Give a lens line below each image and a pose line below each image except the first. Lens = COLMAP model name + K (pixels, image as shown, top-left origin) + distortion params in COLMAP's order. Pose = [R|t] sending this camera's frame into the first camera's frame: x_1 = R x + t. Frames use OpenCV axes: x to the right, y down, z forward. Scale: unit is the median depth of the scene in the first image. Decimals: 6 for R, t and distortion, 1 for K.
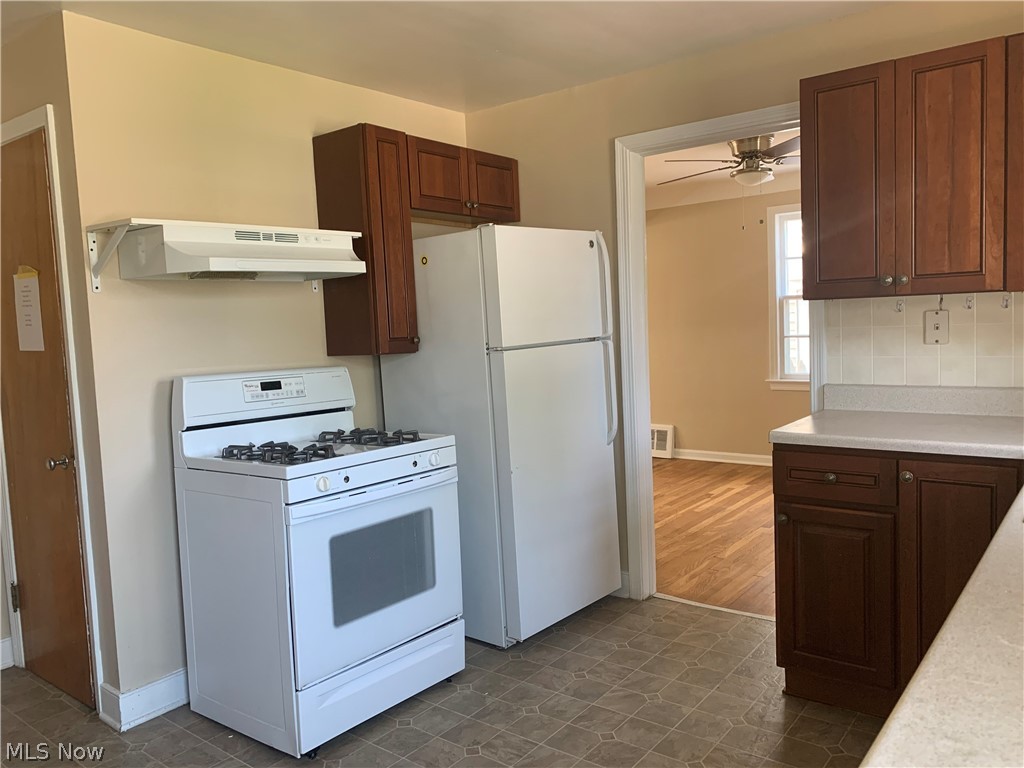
lens RADIAL K [[789.6, 0, 514.7], [0, 789.6, 376.8], [0, 0, 1]] dist [0.005207, -0.008345]
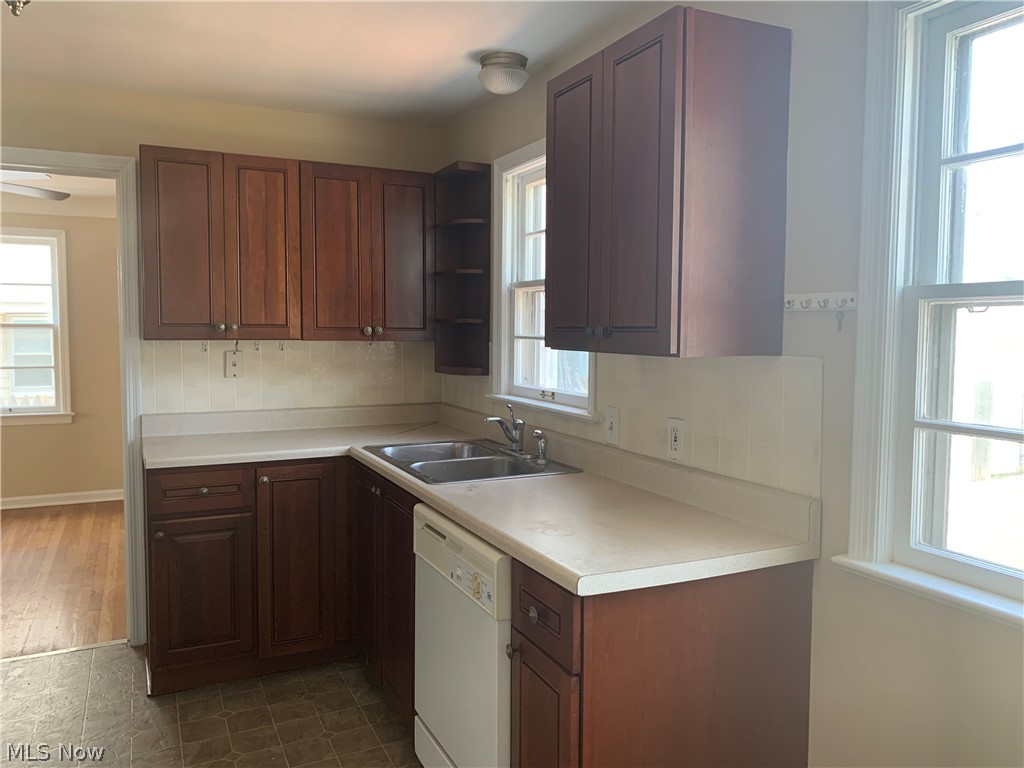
lens RADIAL K [[783.1, 0, 508.9], [0, 783.1, 376.3], [0, 0, 1]] dist [0.025125, -0.028184]
pose [[0.446936, -0.012798, 0.894474, -0.445944], [0.043715, 0.999016, -0.007549, -0.016567], [-0.893497, 0.042476, 0.447056, 0.048482]]
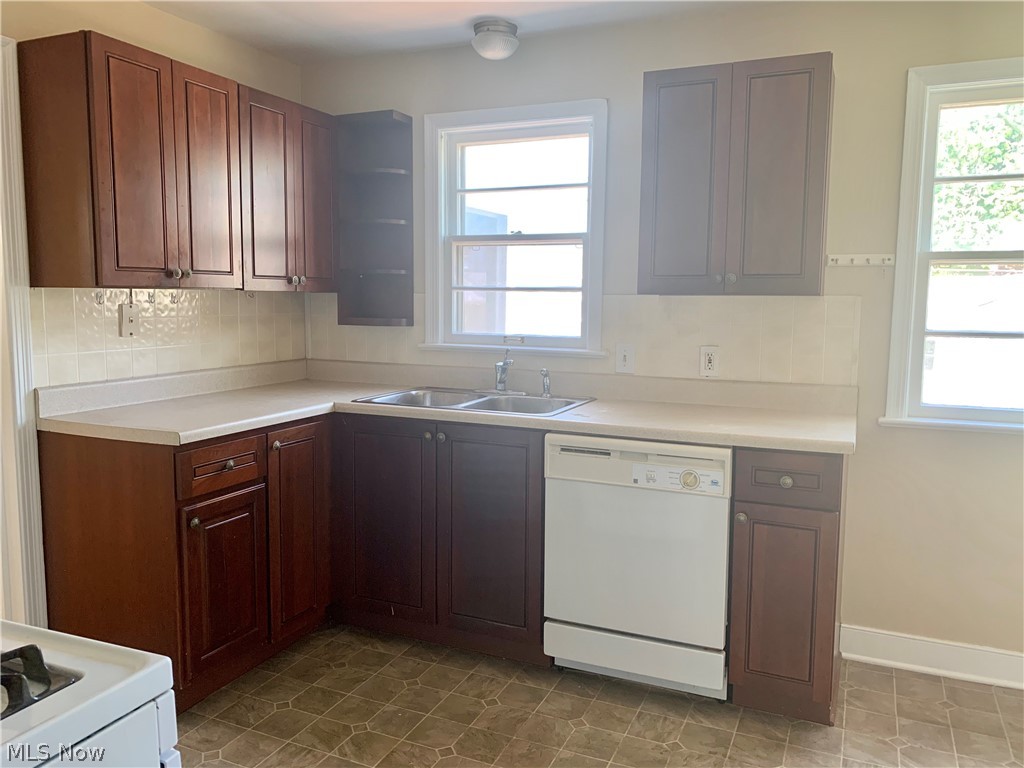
lens RADIAL K [[789.6, 0, 514.7], [0, 789.6, 376.8], [0, 0, 1]] dist [0.005207, -0.008345]
pose [[-0.239956, -0.060034, 0.968926, -0.659223], [0.074488, 0.994005, 0.080035, -0.038485], [-0.967922, 0.091379, -0.234046, 0.856353]]
